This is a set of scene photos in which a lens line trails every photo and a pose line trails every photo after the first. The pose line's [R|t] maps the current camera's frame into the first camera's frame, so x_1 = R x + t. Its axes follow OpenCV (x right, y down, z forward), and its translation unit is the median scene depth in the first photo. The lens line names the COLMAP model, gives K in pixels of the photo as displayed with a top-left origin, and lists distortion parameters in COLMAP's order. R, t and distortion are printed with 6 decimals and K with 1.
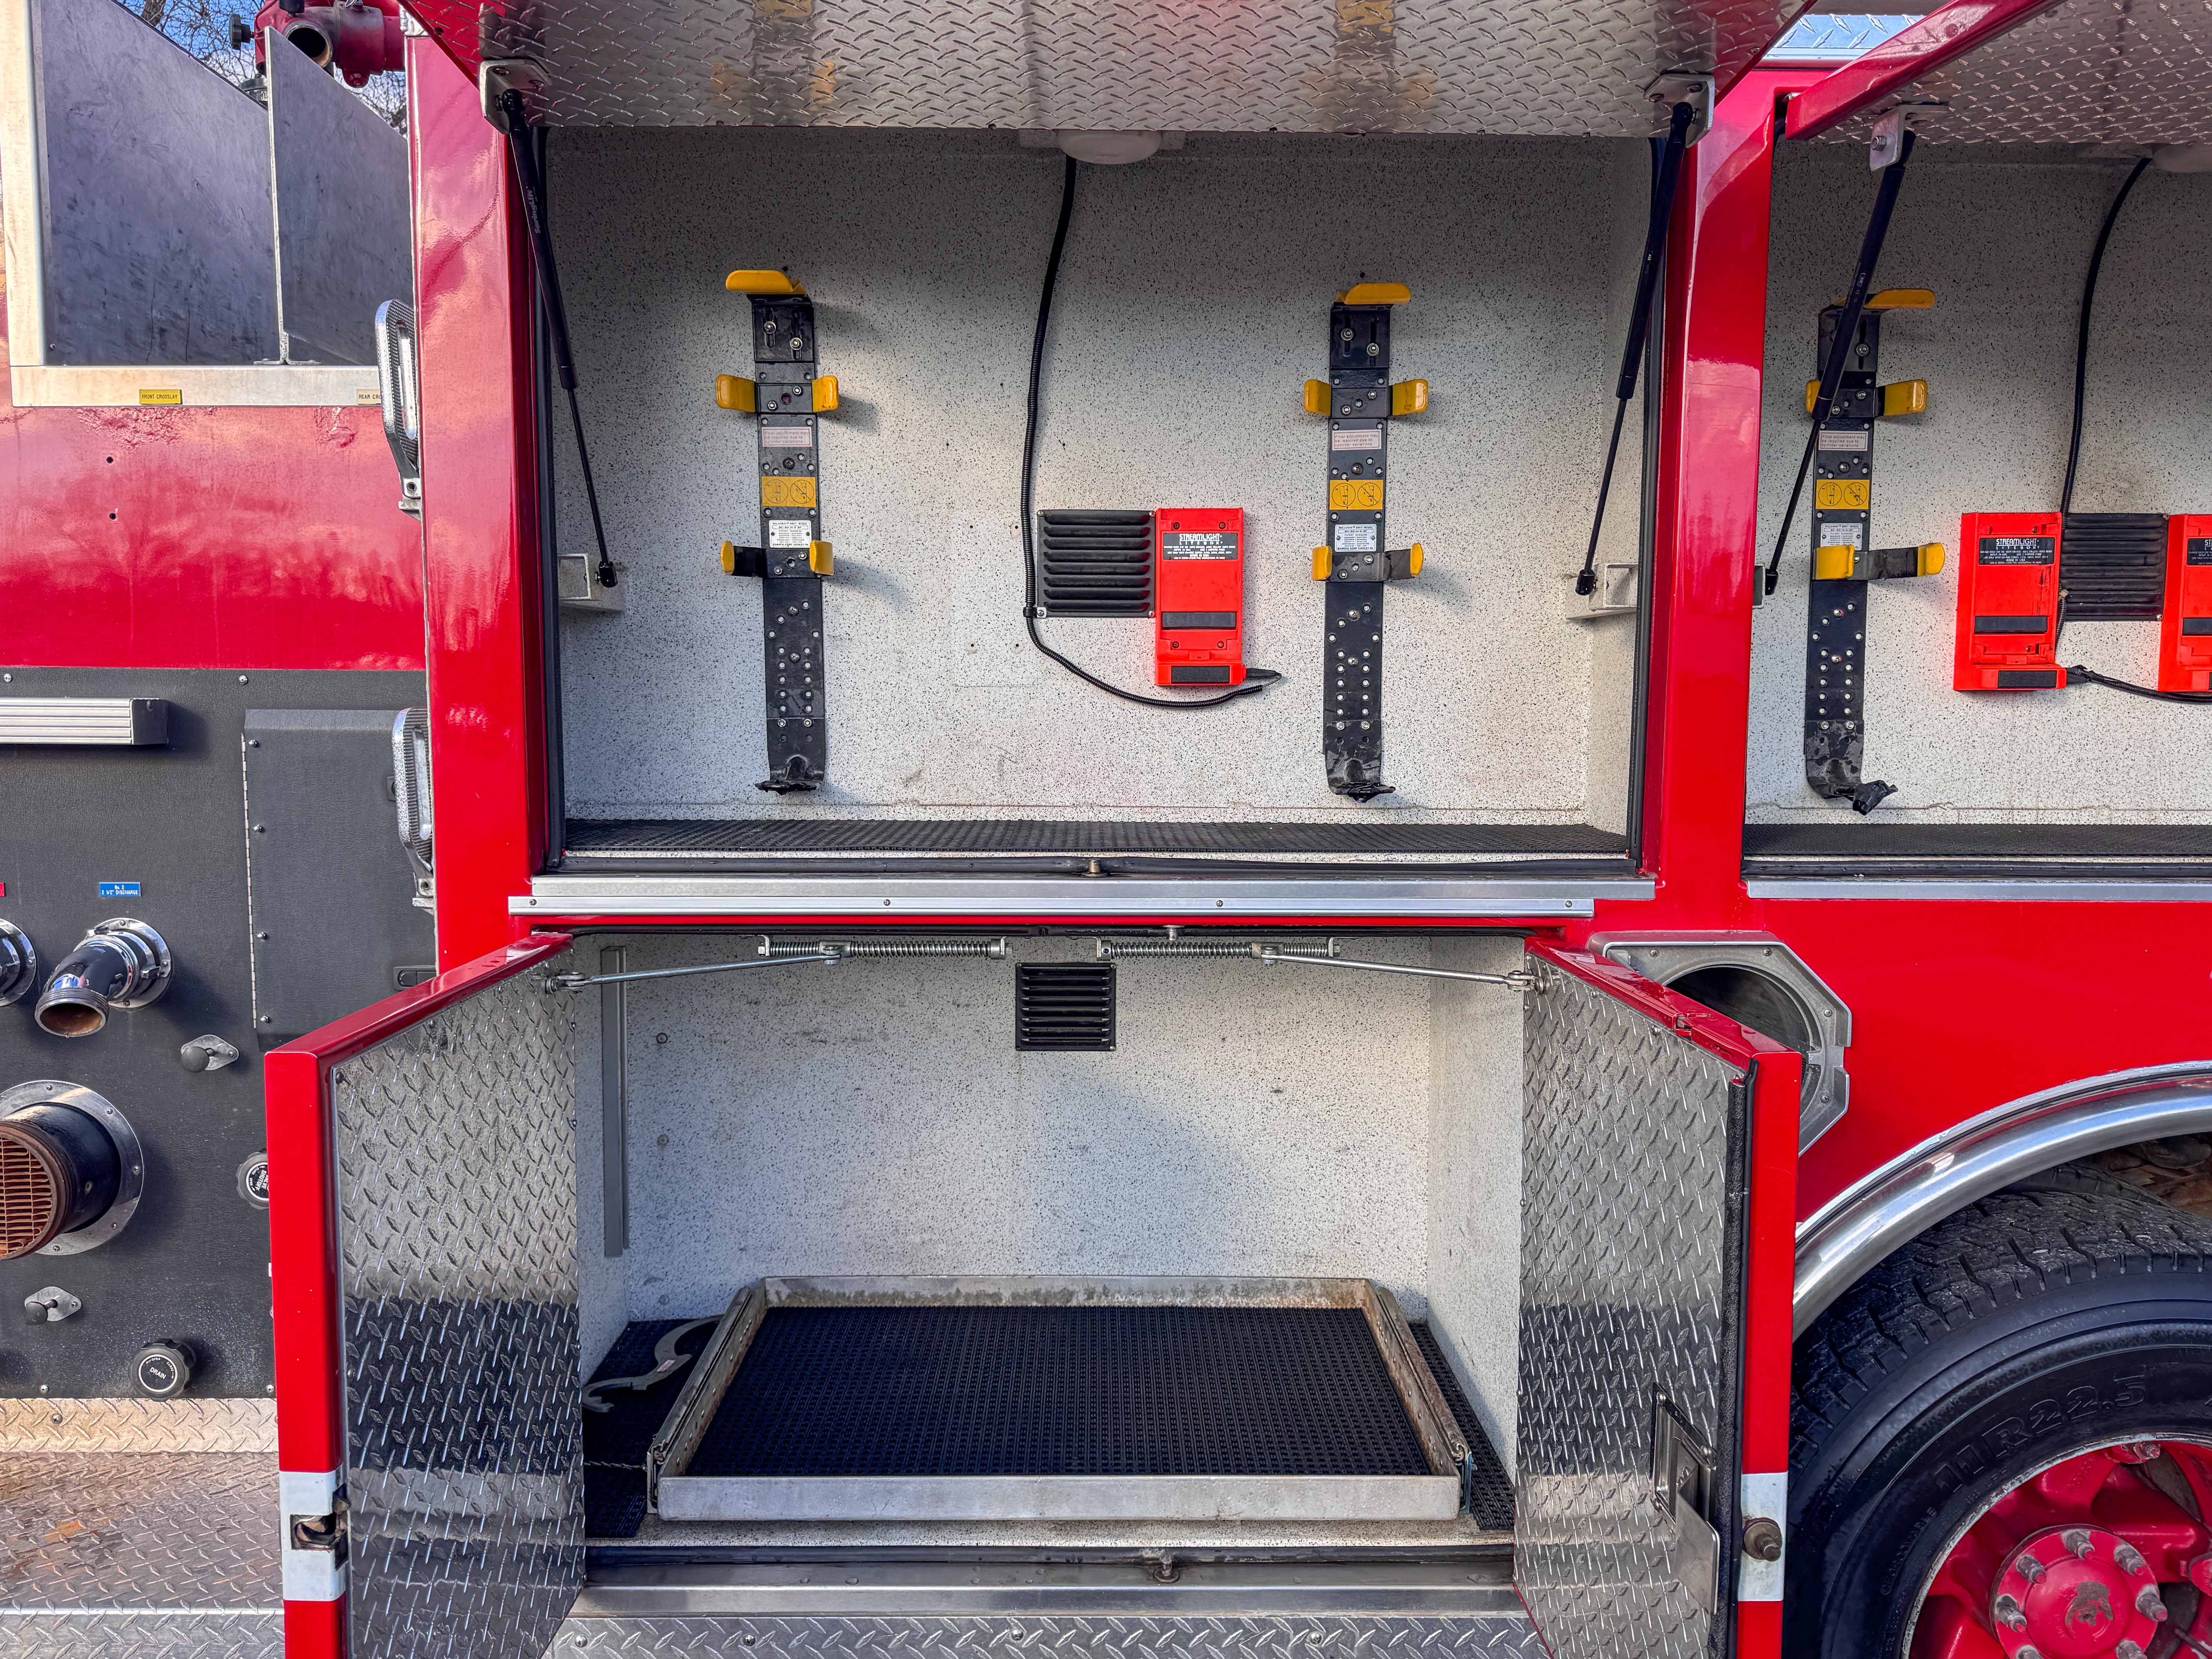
lens RADIAL K [[1573.8, 0, 1106.0], [0, 1573.8, 829.5], [0, 0, 1]] dist [0.093664, -0.108731]
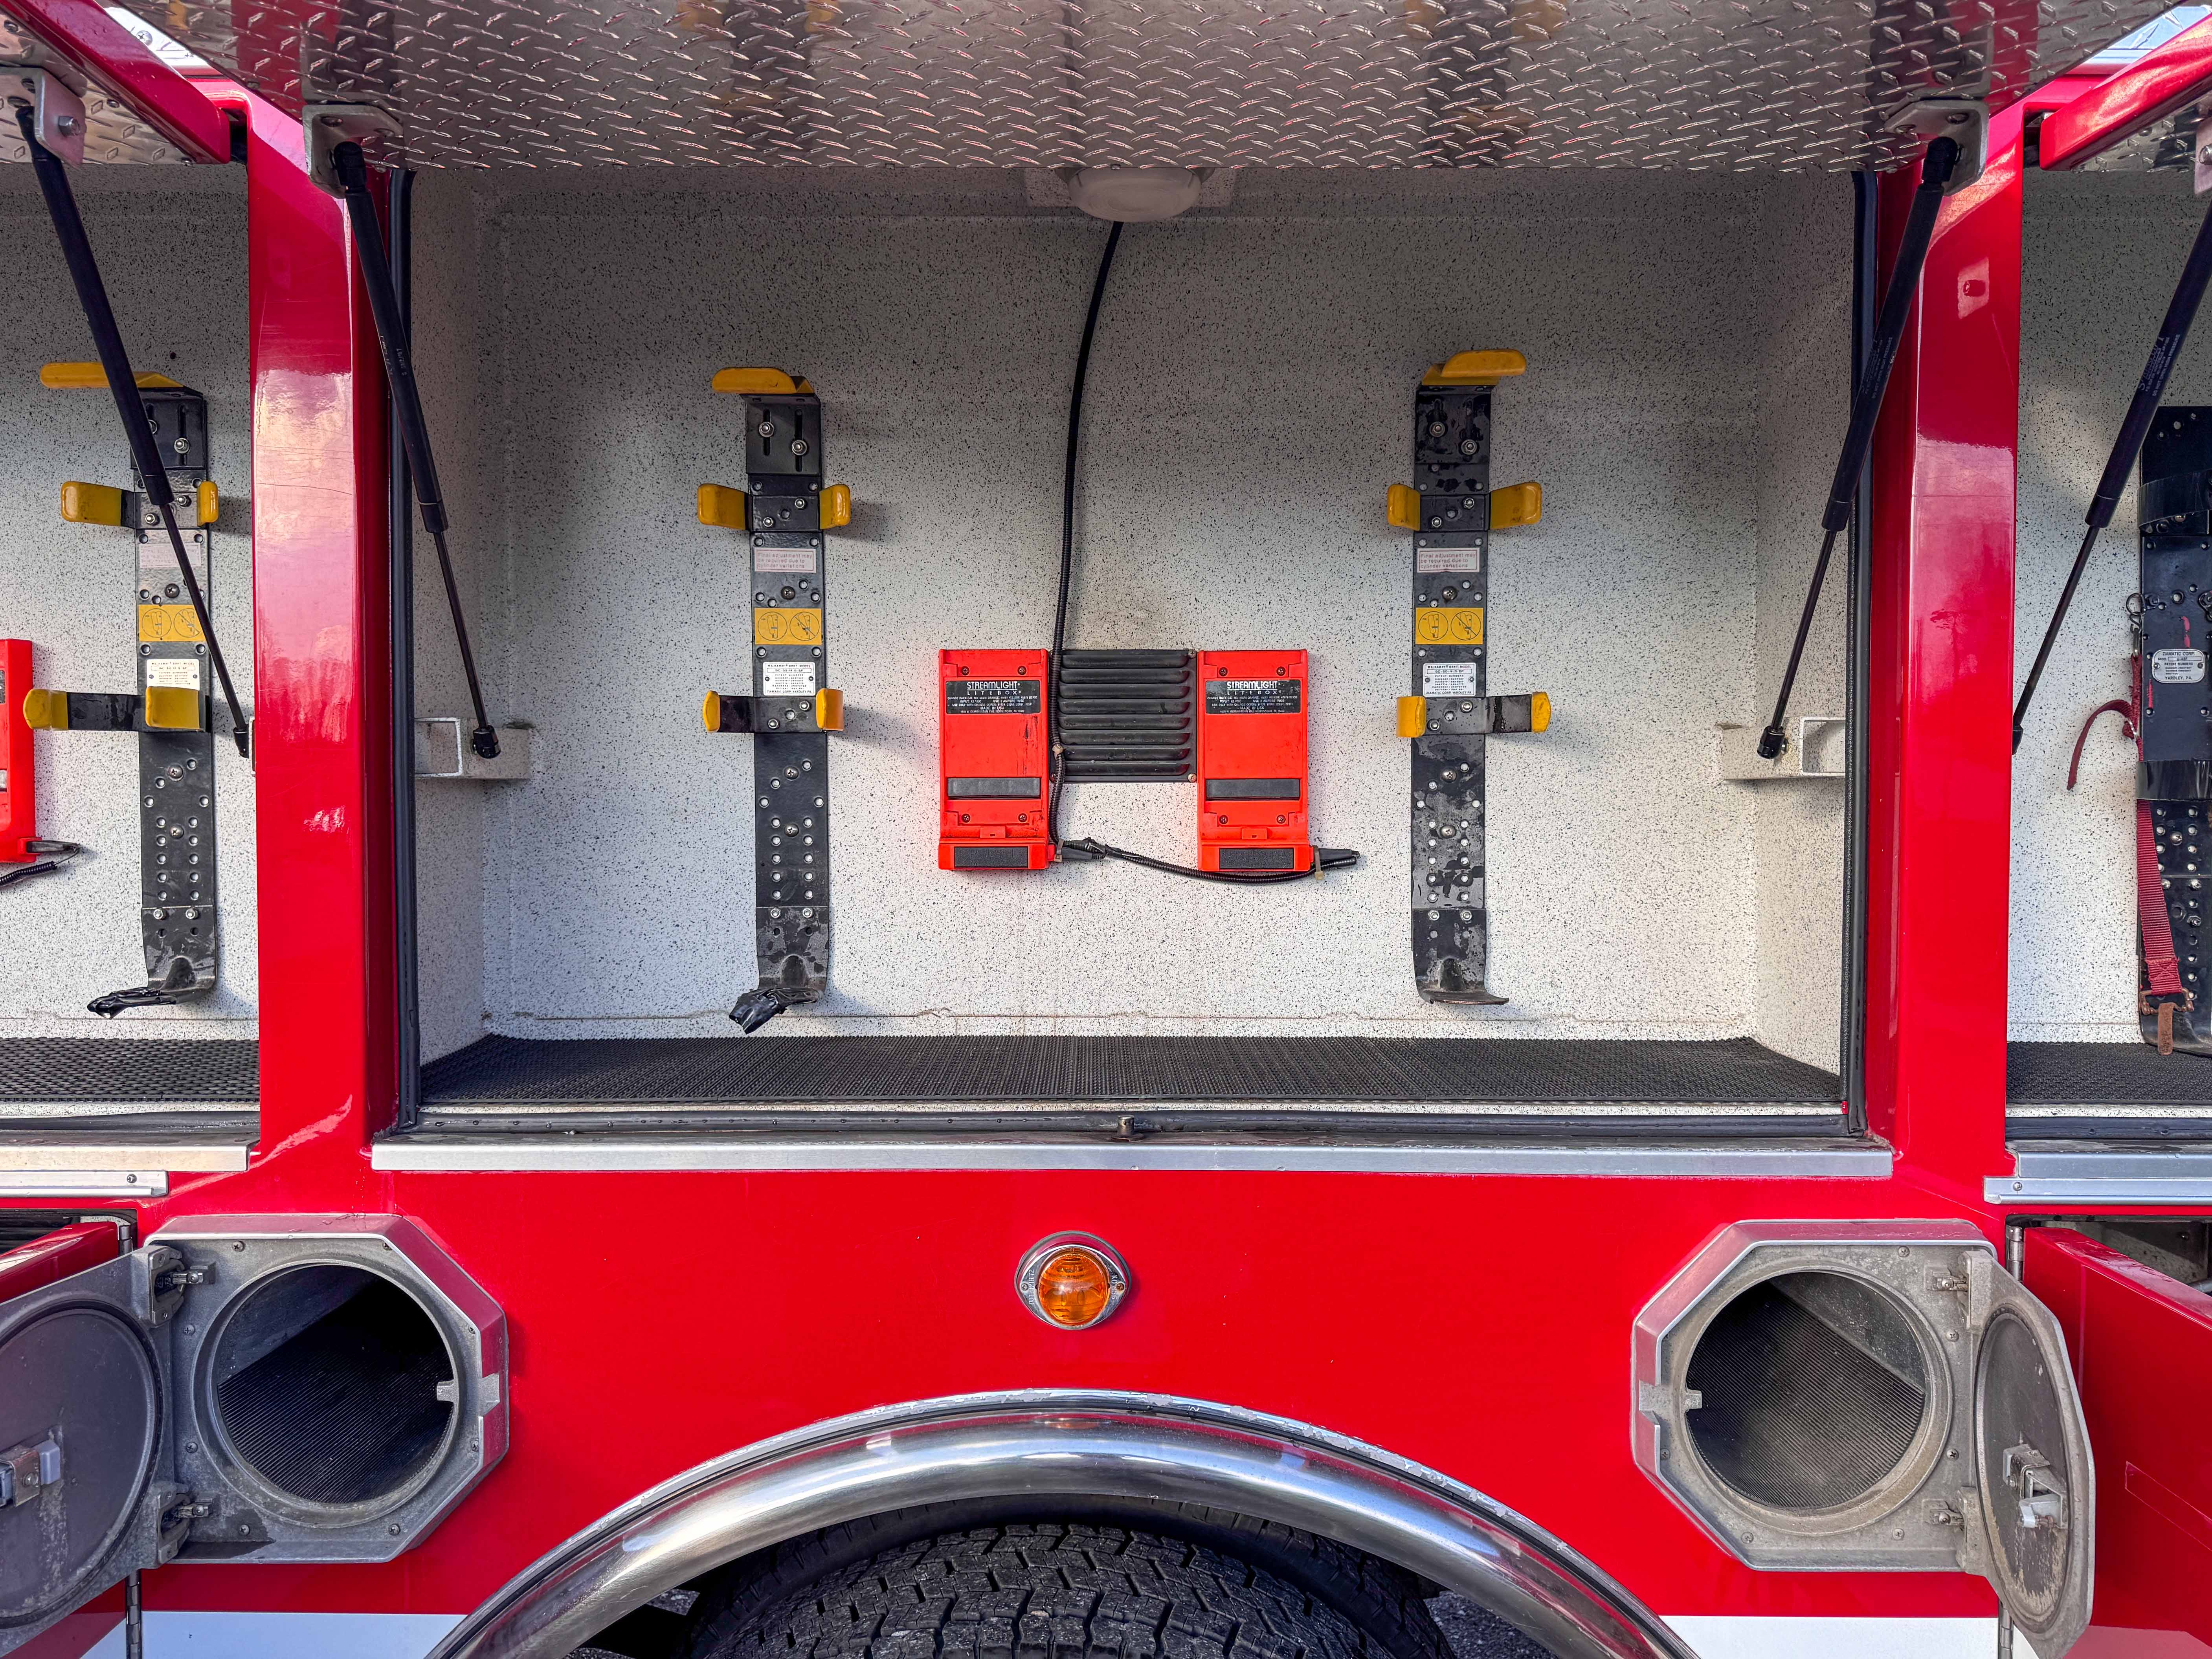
lens RADIAL K [[1573.8, 0, 1098.3], [0, 1573.8, 853.3], [0, 0, 1]] dist [0.126429, -0.205698]
pose [[0.999910, -0.002663, -0.013136, 0.622989], [0.001916, 0.998399, -0.056531, -0.050195], [0.013266, 0.056501, 0.998314, 0.215452]]
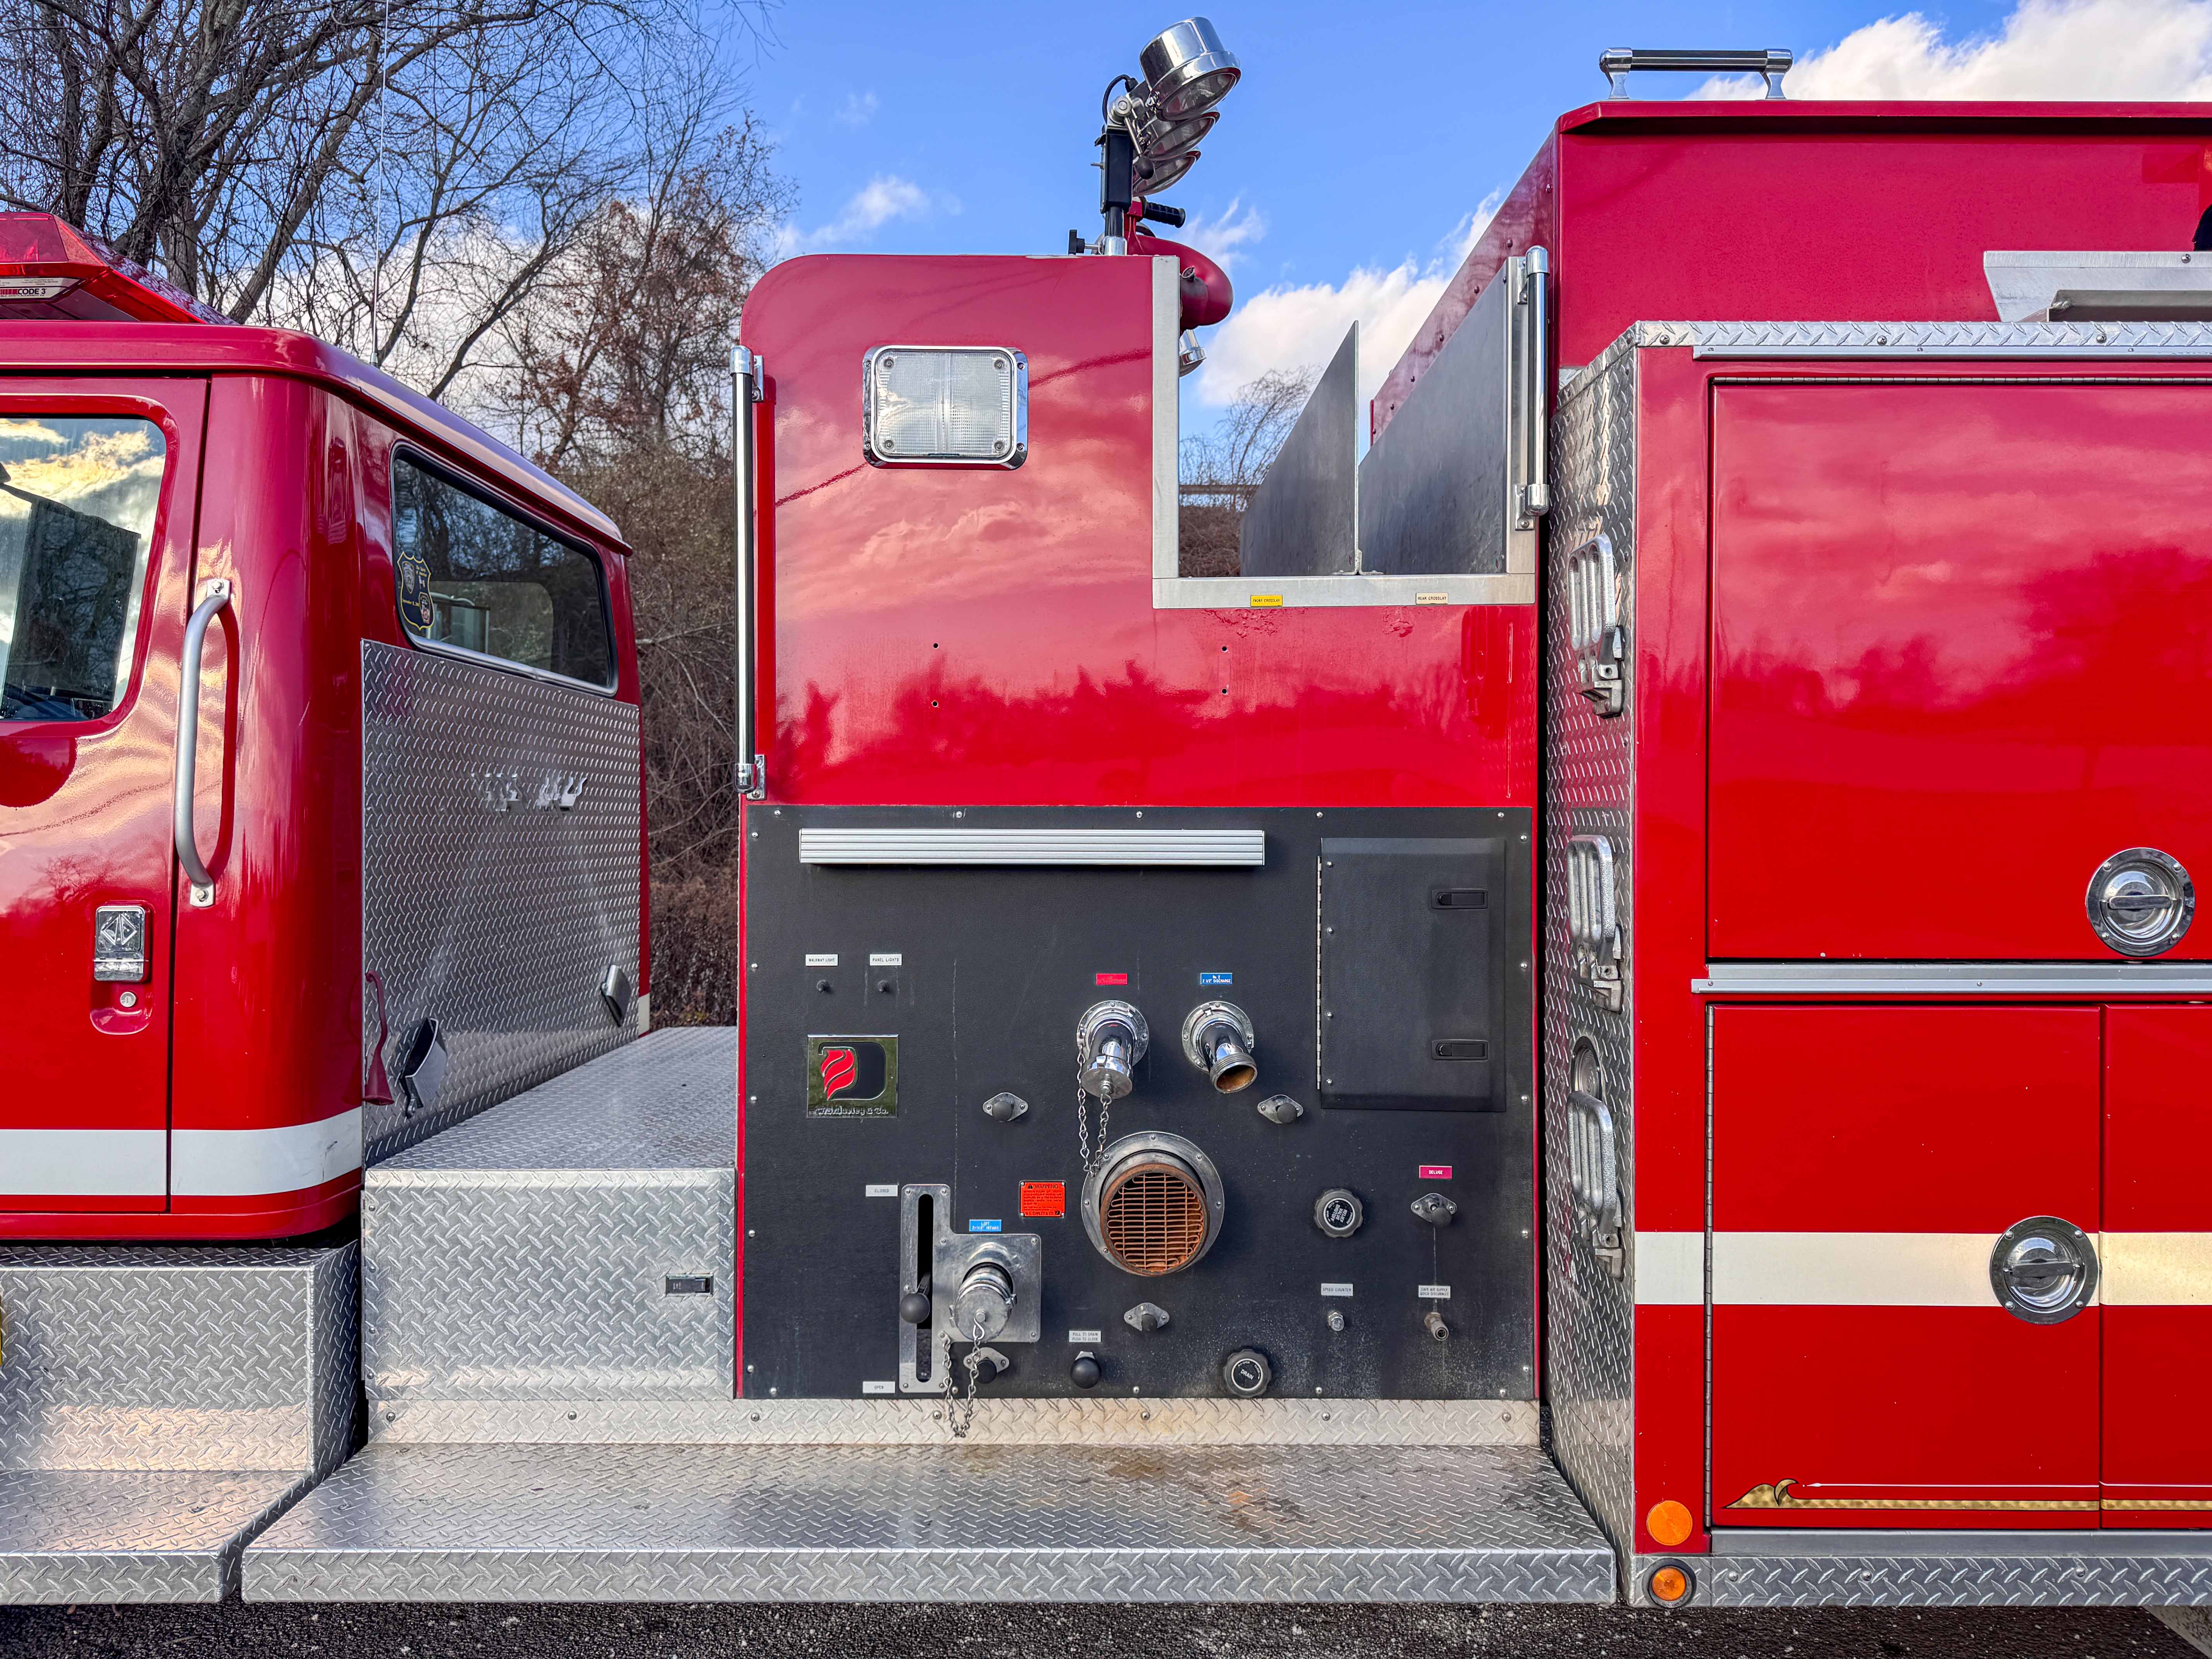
lens RADIAL K [[1525.9, 0, 1111.7], [0, 1525.9, 828.9], [0, 0, 1]] dist [0.172152, -0.226900]
pose [[0.999978, -0.005511, -0.003703, -0.697678], [0.005194, 0.996720, -0.080763, 0.016532], [0.004136, 0.080742, 0.996726, -0.229005]]
